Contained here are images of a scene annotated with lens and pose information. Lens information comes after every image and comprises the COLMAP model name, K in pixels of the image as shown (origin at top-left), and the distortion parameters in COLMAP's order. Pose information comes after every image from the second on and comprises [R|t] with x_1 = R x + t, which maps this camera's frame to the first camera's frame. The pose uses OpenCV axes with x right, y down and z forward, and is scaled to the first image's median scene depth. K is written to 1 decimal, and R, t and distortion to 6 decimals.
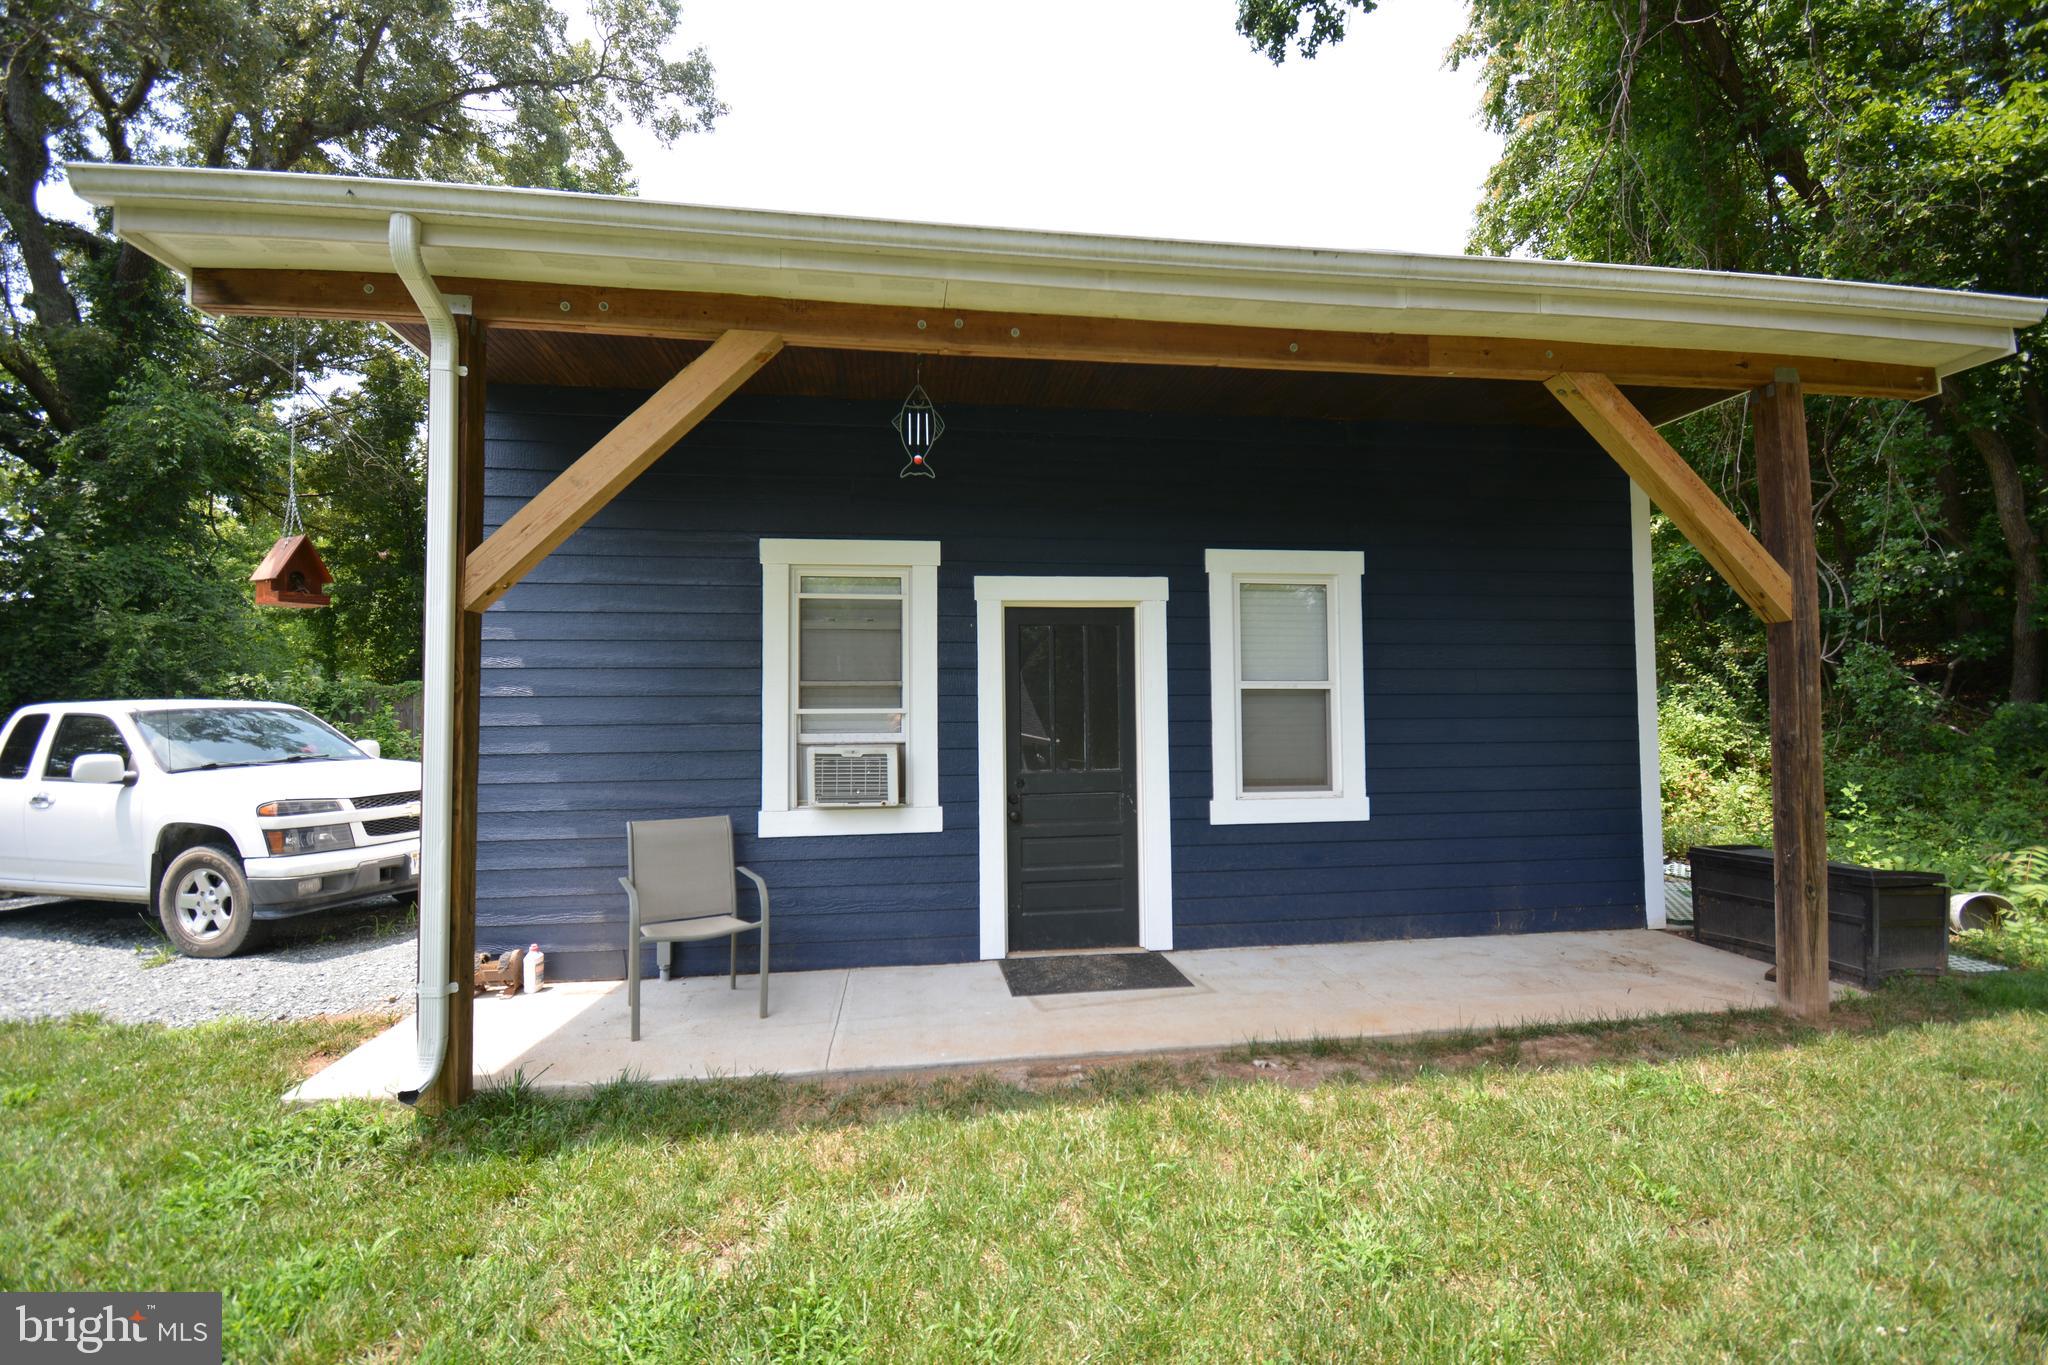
lens RADIAL K [[889.2, 0, 1023.5], [0, 889.2, 674.9], [0, 0, 1]] dist [-0.002722, -0.000276]
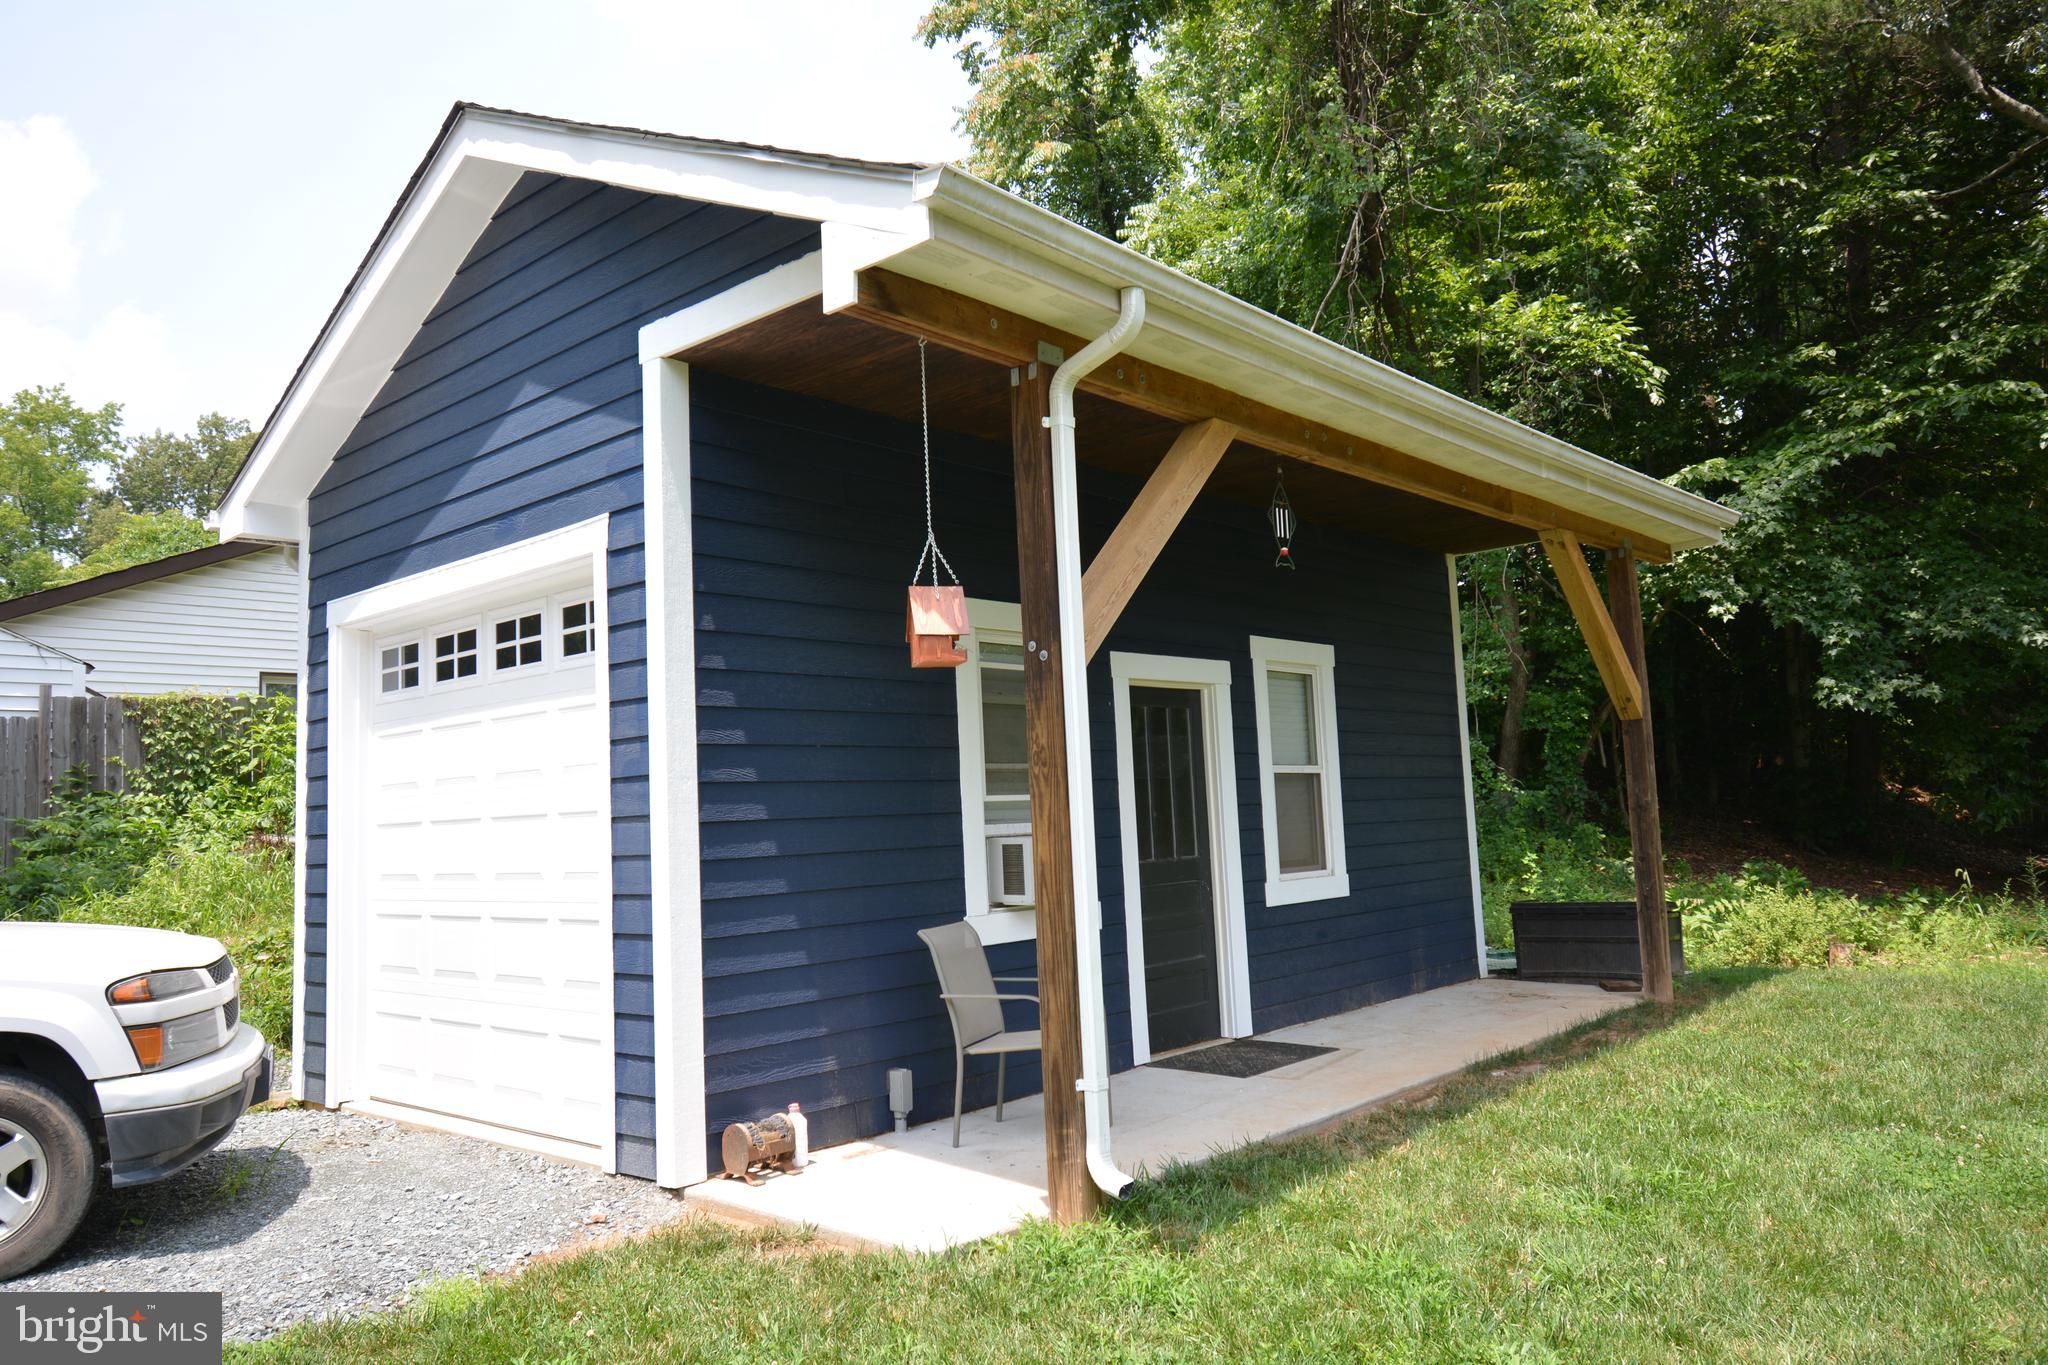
lens RADIAL K [[1431.8, 0, 1025.5], [0, 1431.8, 686.9], [0, 0, 1]] dist [0.000523, -0.000353]
pose [[0.764493, 0.037146, 0.643560, -1.061795], [0.005323, 0.997941, -0.063924, 0.021389], [-0.644610, 0.052295, 0.762721, -0.078647]]
